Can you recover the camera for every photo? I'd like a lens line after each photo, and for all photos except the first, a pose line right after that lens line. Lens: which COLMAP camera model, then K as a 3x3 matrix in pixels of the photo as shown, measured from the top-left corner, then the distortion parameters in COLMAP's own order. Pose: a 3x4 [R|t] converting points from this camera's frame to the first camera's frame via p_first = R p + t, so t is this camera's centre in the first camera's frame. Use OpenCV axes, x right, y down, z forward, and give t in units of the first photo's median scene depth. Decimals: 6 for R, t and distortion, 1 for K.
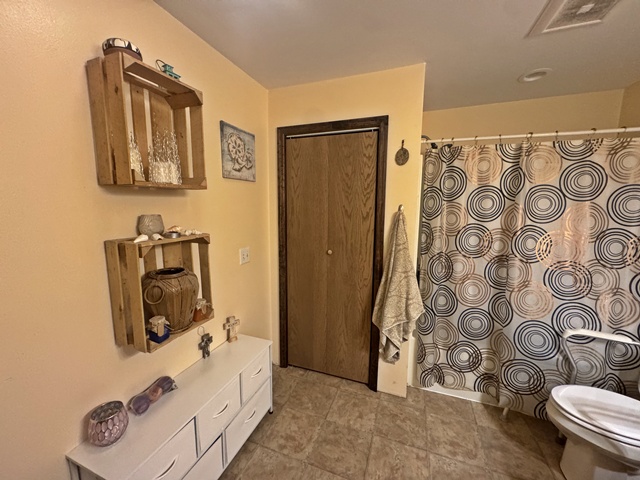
lens RADIAL K [[256.0, 0, 318.9], [0, 256.0, 238.3], [0, 0, 1]] dist [-0.005753, 0.000393]
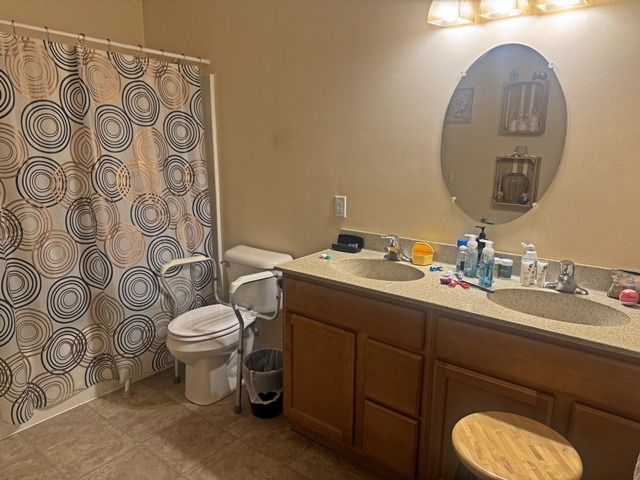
lens RADIAL K [[452.3, 0, 320.1], [0, 452.3, 241.1], [0, 0, 1]] dist [0.006800, -0.021557]
pose [[0.292929, -0.202812, 0.934377, -0.361391], [0.115813, 0.977575, 0.175881, 0.040648], [-0.949094, 0.056692, 0.309849, -0.068133]]
